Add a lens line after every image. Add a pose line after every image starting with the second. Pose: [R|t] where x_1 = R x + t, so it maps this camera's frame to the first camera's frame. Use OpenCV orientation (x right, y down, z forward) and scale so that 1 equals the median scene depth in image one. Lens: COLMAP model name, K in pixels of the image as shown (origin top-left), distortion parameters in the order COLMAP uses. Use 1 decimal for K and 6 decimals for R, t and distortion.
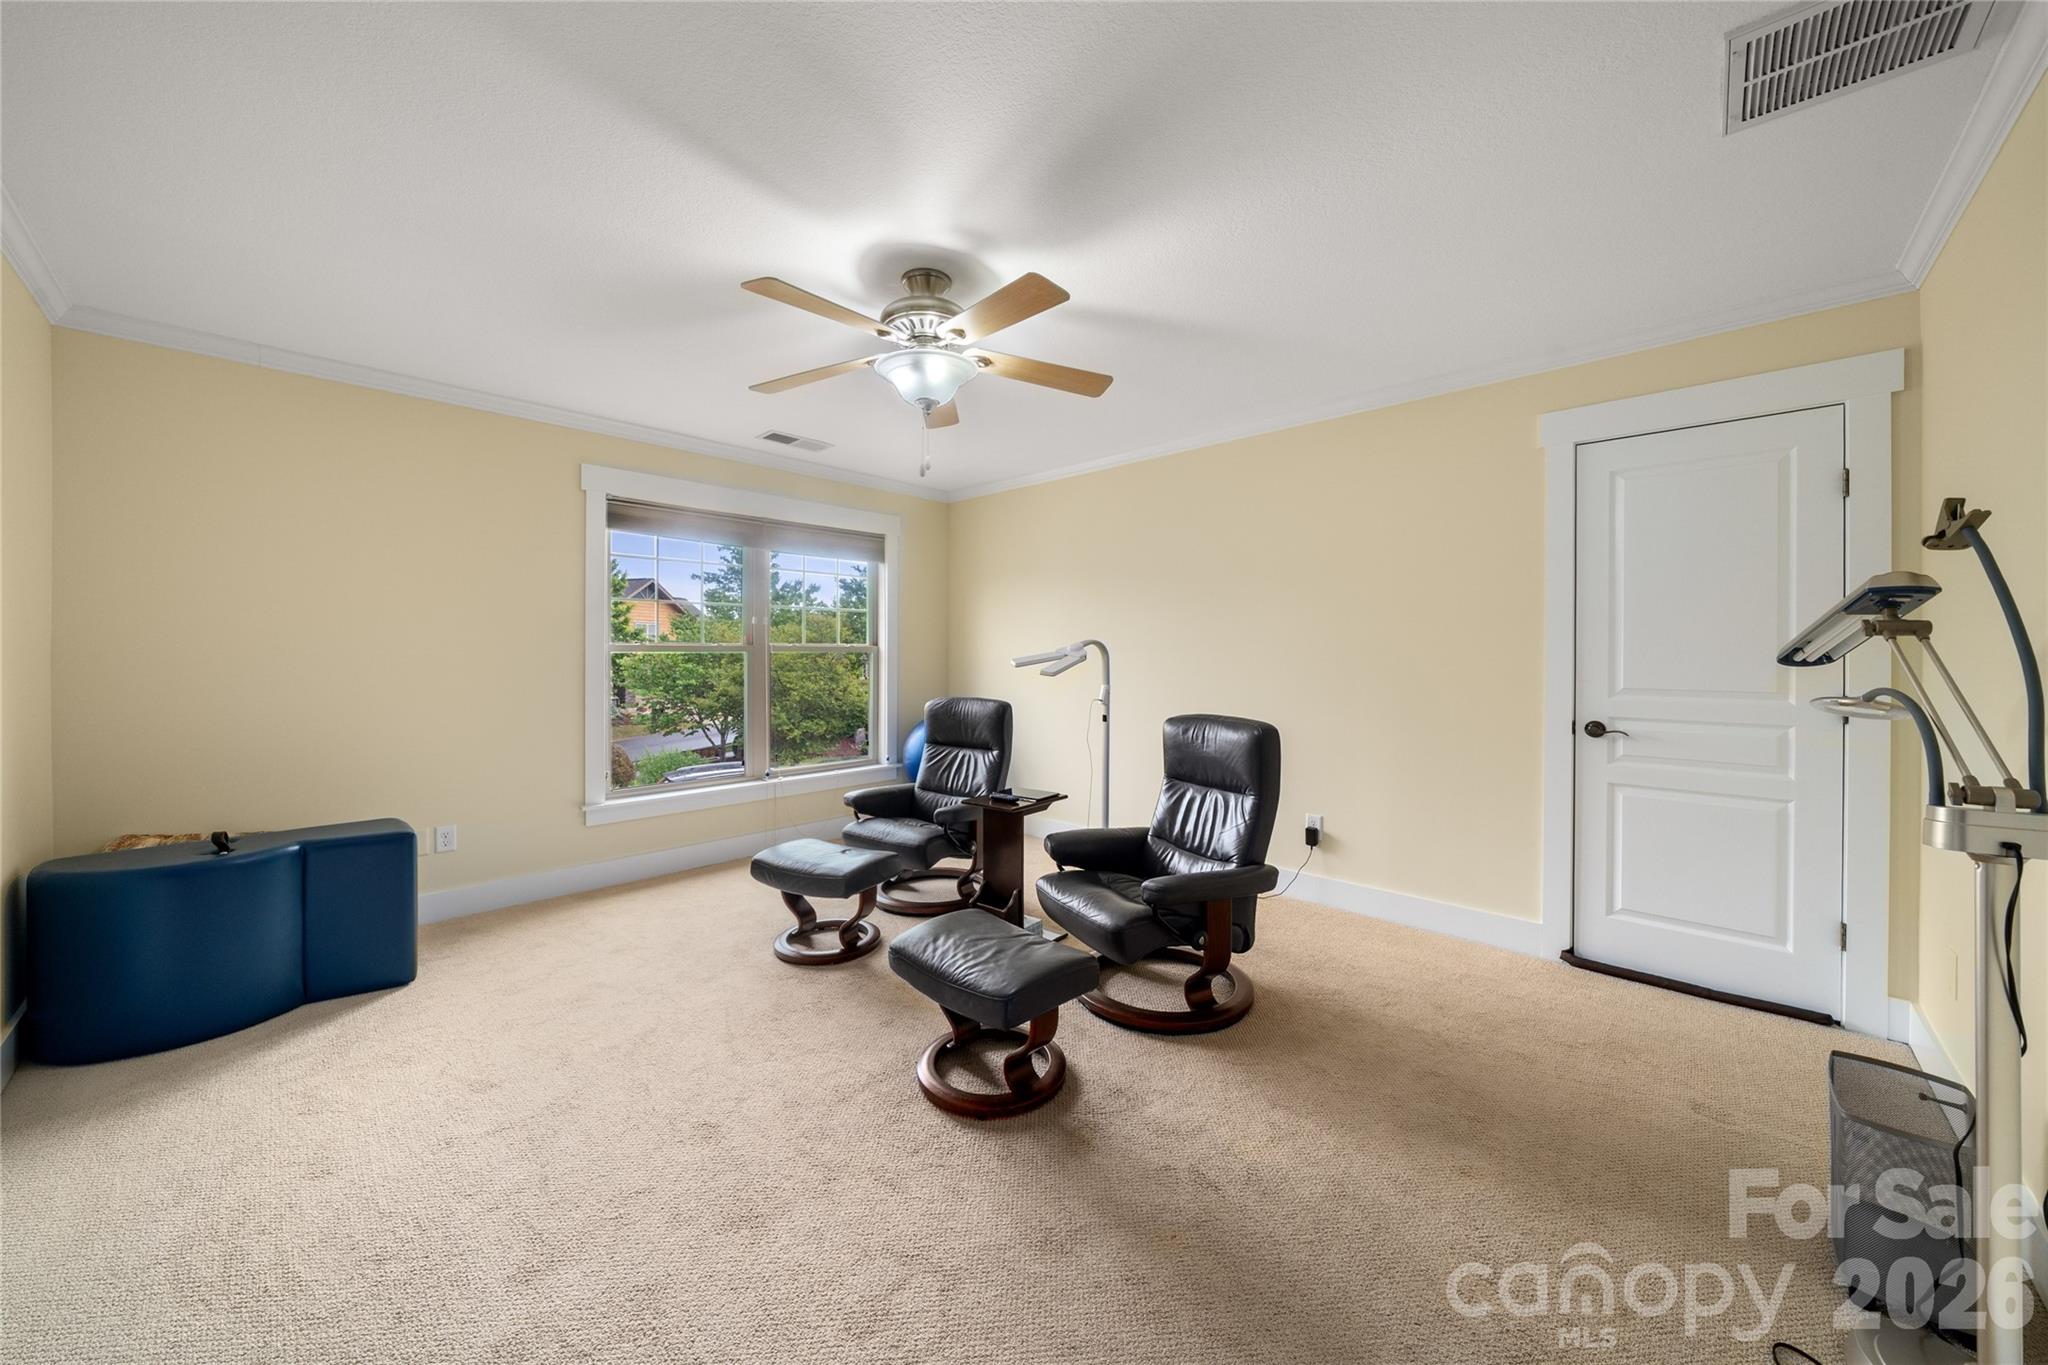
lens RADIAL K [[717.1, 0, 1024.1], [0, 717.1, 659.6], [0, 0, 1]] dist [-0.000358, -0.000011]
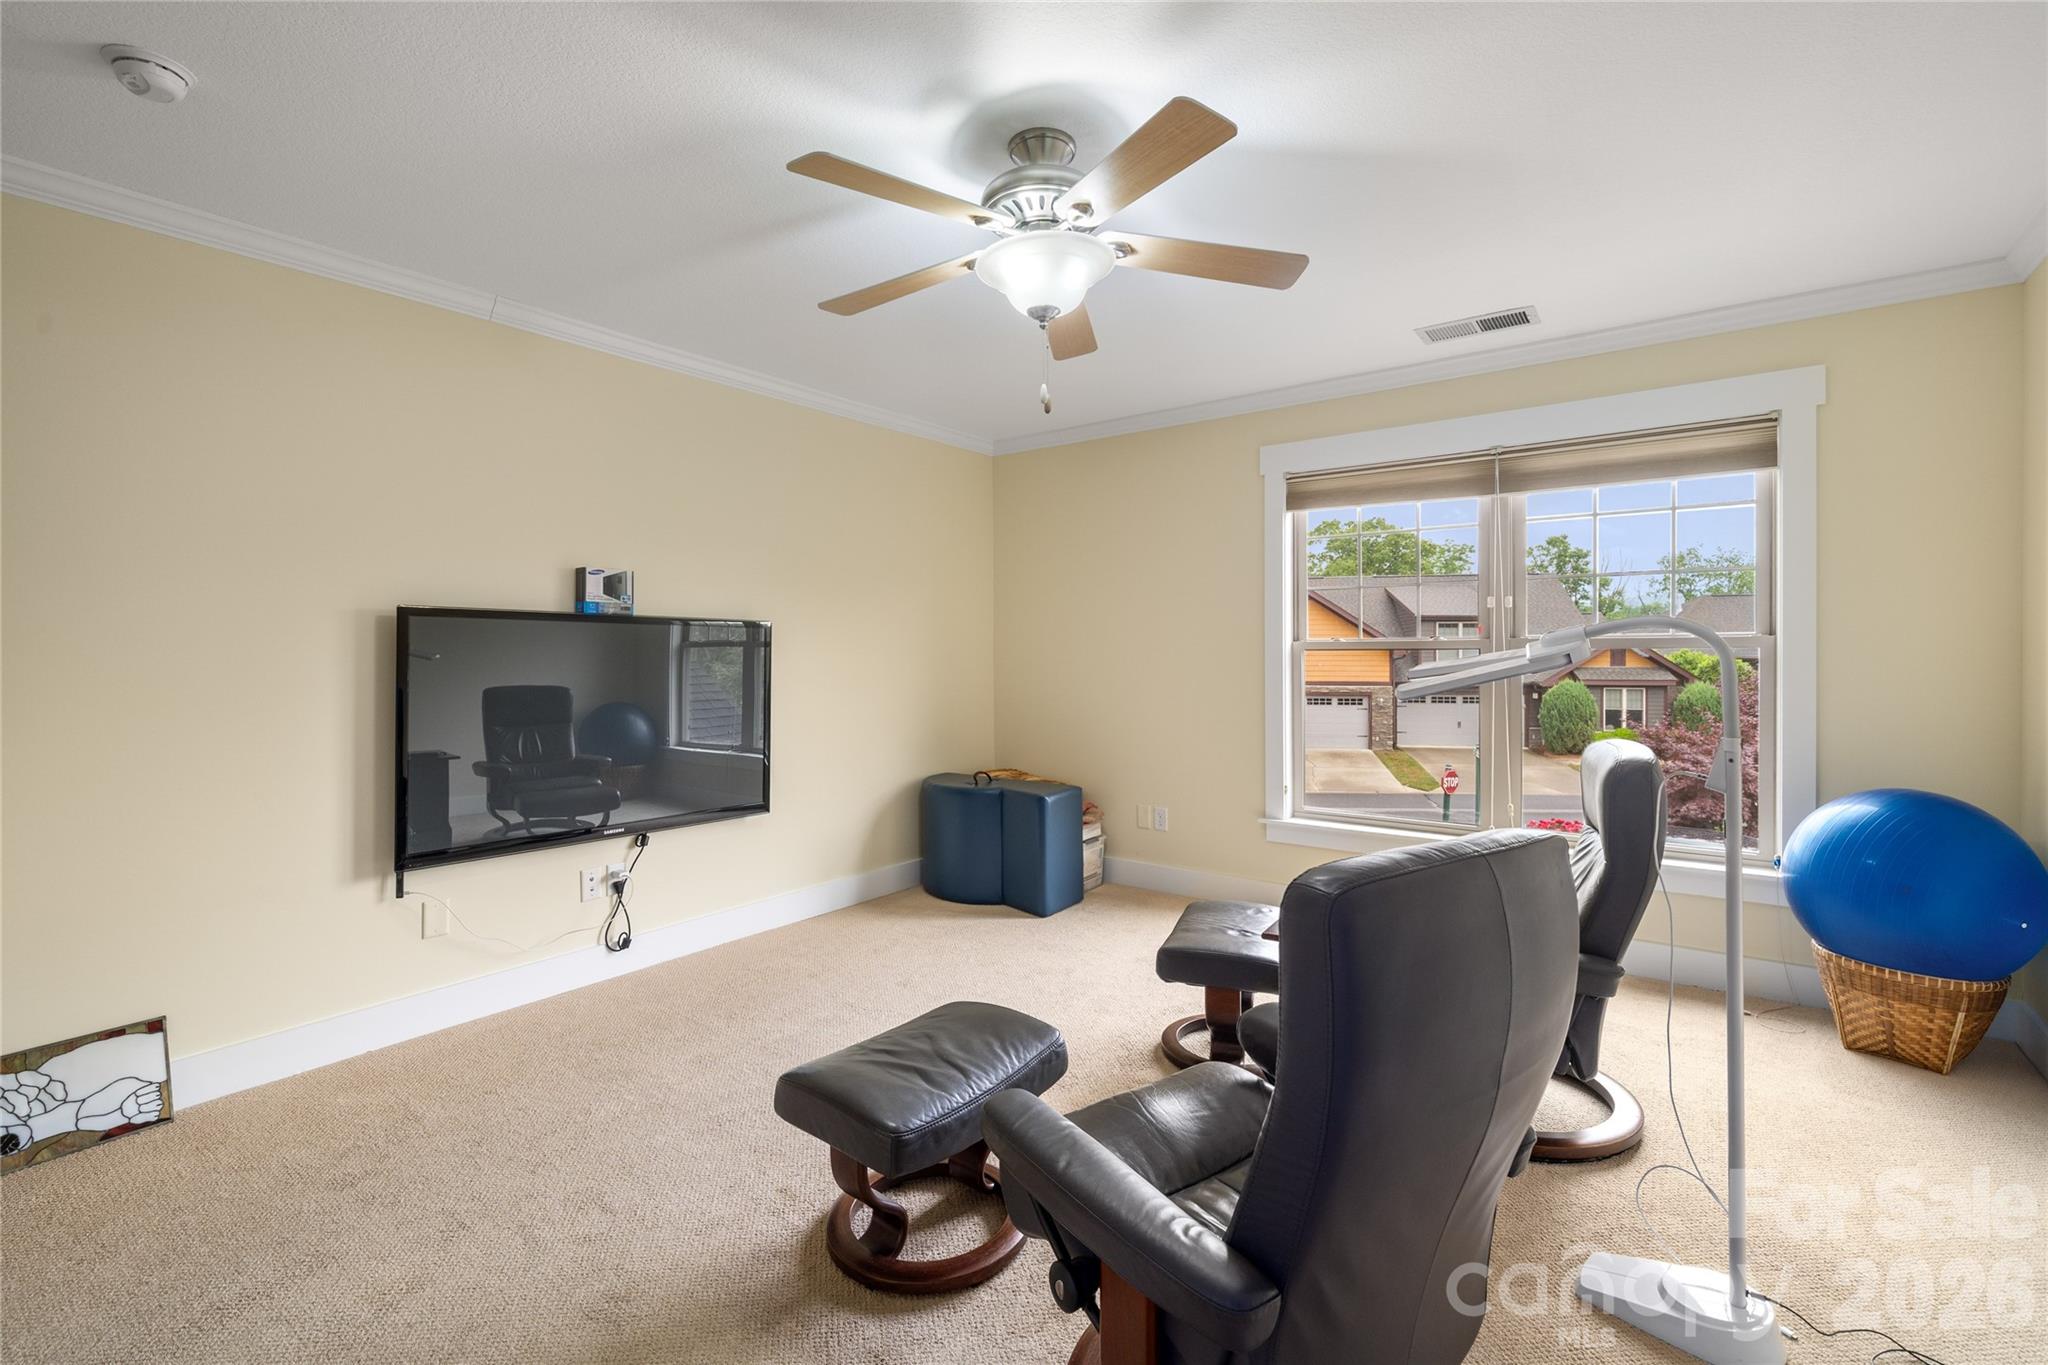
lens RADIAL K [[898.1, 0, 1024.4], [0, 898.1, 650.8], [0, 0, 1]] dist [0.001953, 0.000089]
pose [[0.128012, -0.001162, -0.991772, 0.698651], [-0.003952, 0.999991, -0.001682, -0.010142], [0.991765, 0.004135, 0.128006, 0.774391]]
